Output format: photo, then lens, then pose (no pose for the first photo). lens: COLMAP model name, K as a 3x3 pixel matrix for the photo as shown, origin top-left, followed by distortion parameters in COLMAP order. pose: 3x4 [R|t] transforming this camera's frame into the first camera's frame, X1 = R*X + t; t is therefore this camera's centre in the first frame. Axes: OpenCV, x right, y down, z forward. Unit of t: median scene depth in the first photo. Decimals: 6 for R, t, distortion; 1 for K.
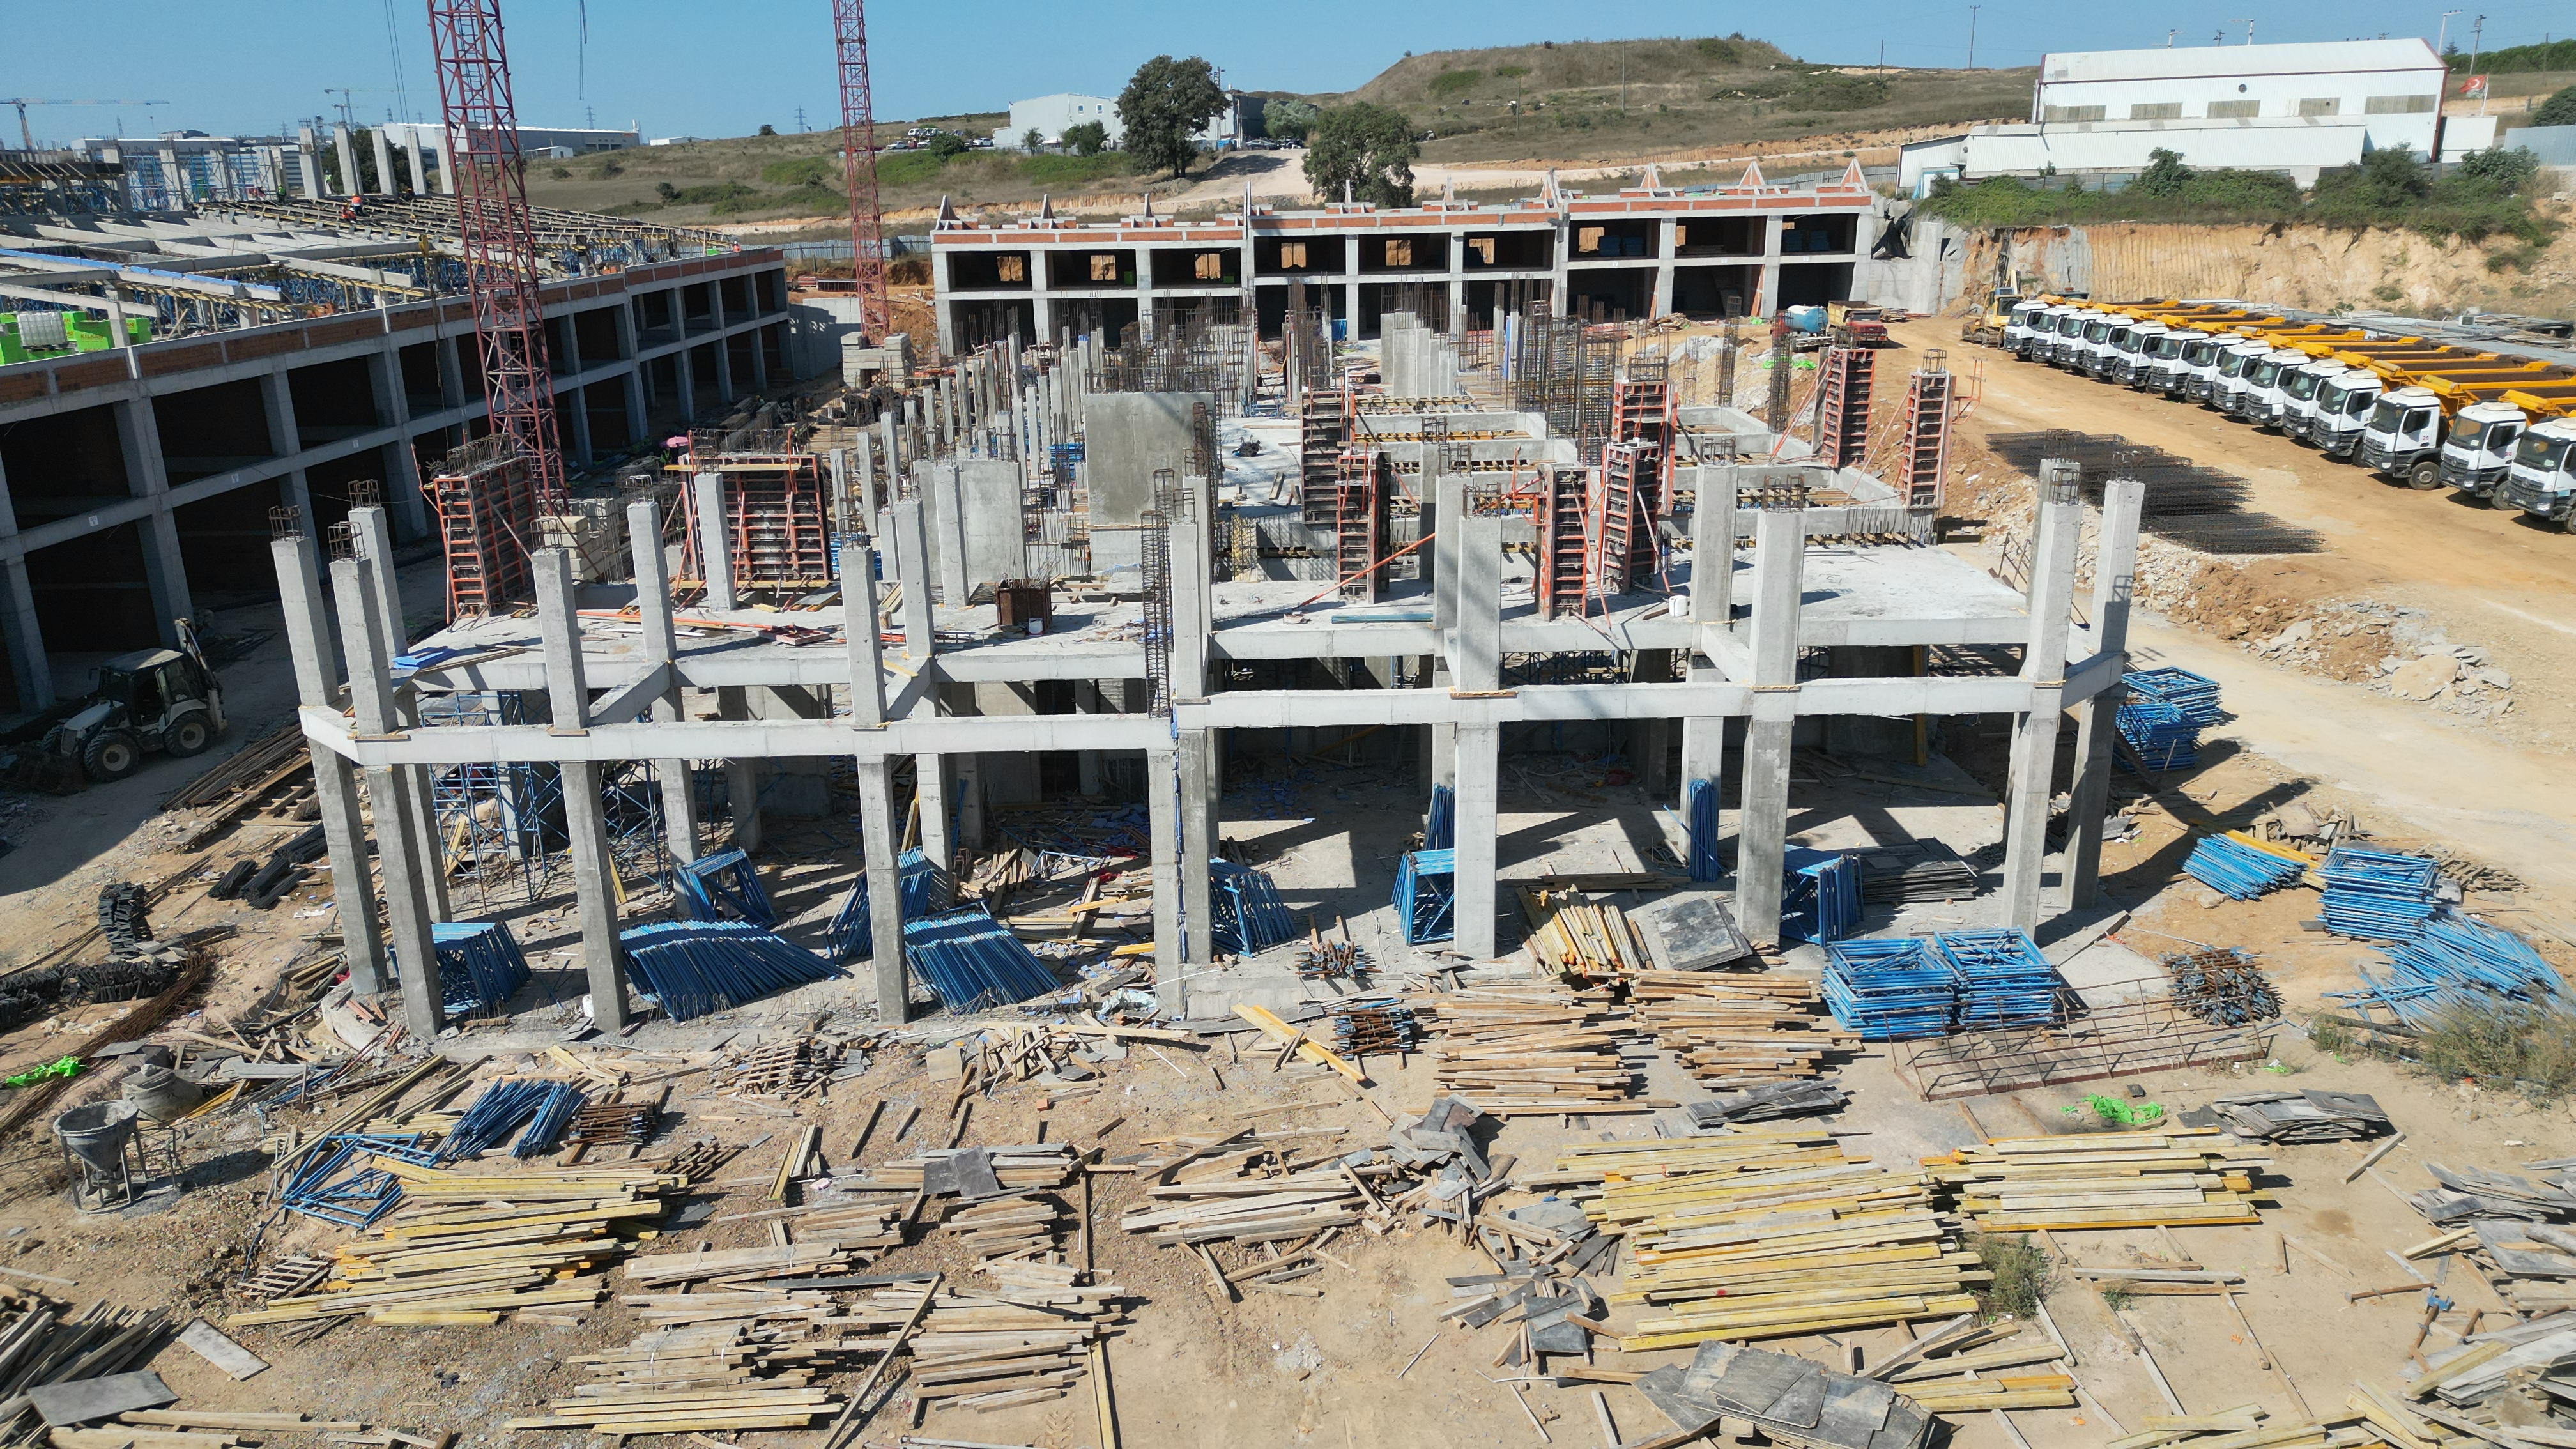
lens RADIAL K [[1831.7, 0, 1285.2], [0, 1831.7, 715.2], [0, 0, 1]] dist [0.047703, -0.041005]
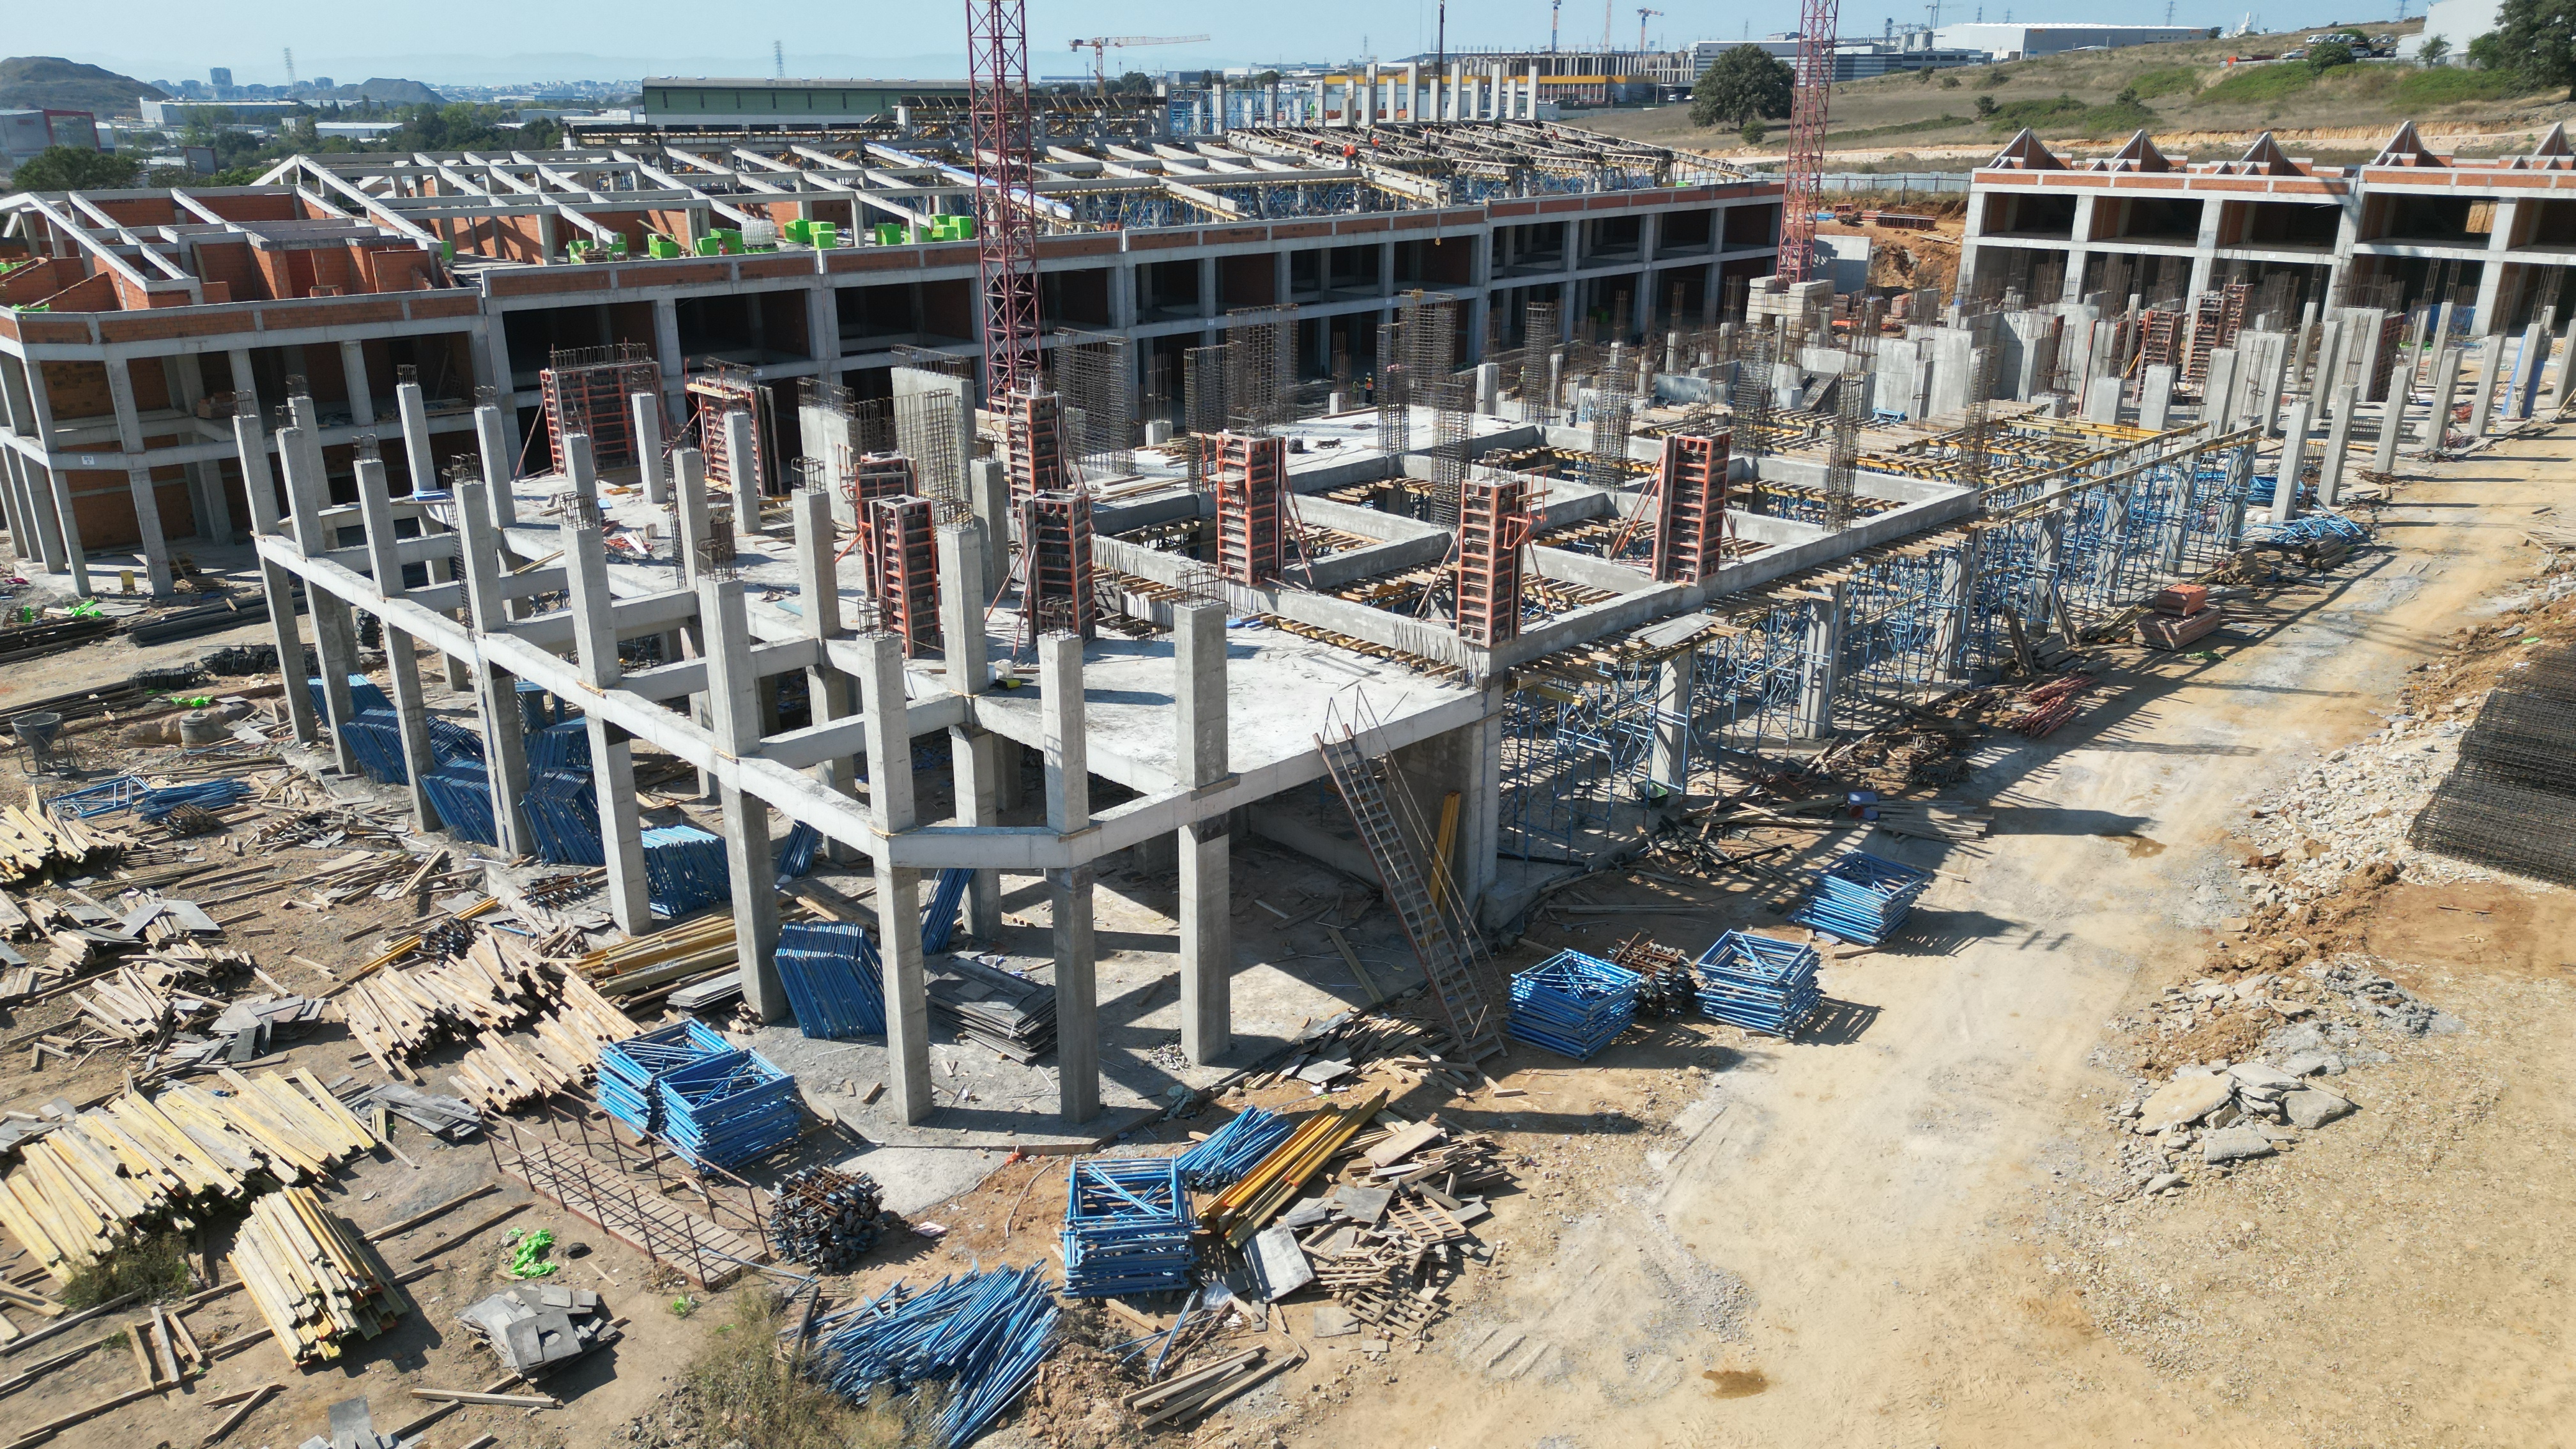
lens RADIAL K [[1831.7, 0, 1300.1], [0, 1831.7, 739.5], [0, 0, 1]] dist [0.047703, -0.041005]
pose [[0.705752, 0.240814, -0.666276, 0.282208], [-0.203084, 0.969757, 0.135384, -0.052766], [0.678728, 0.039762, 0.733313, 0.139246]]
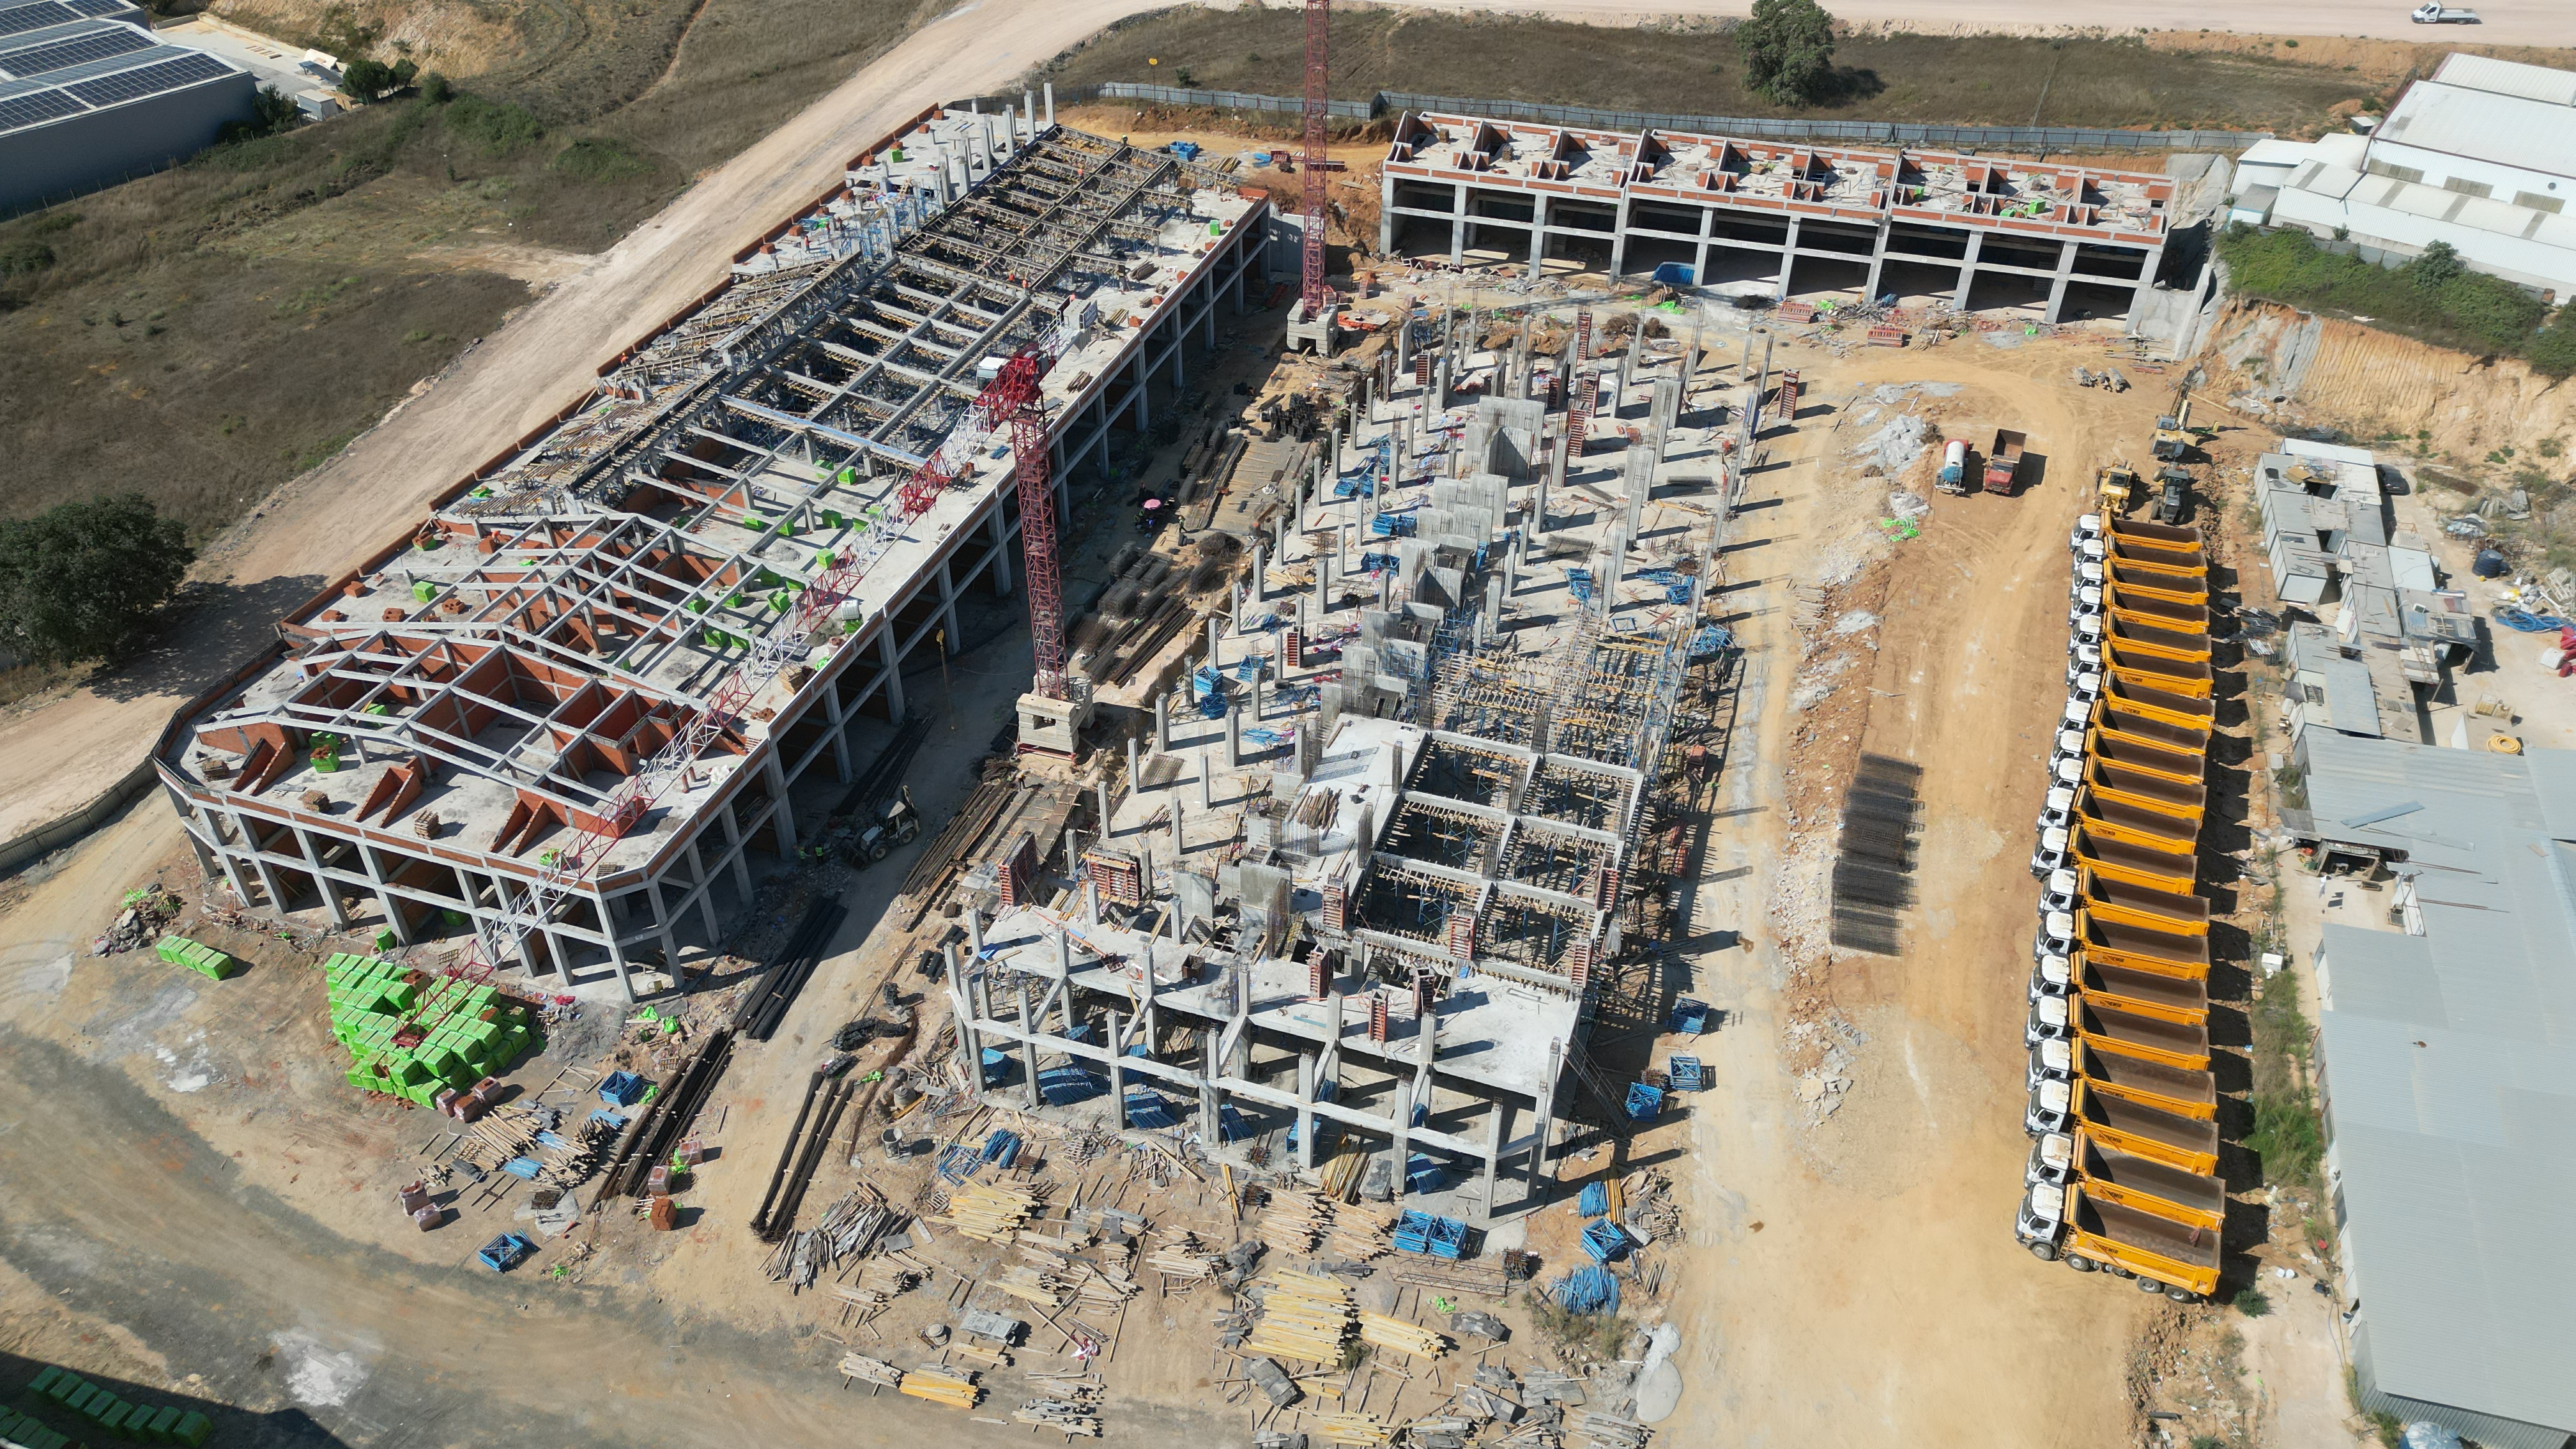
lens RADIAL K [[1831.7, 0, 1272.2], [0, 1831.7, 721.3], [0, 0, 1]] dist [0.047703, -0.041005]
pose [[0.943057, 0.214362, -0.254346, 0.171273], [-0.110371, 0.922988, 0.368661, -0.422001], [0.313785, -0.319596, 0.894090, -0.370254]]
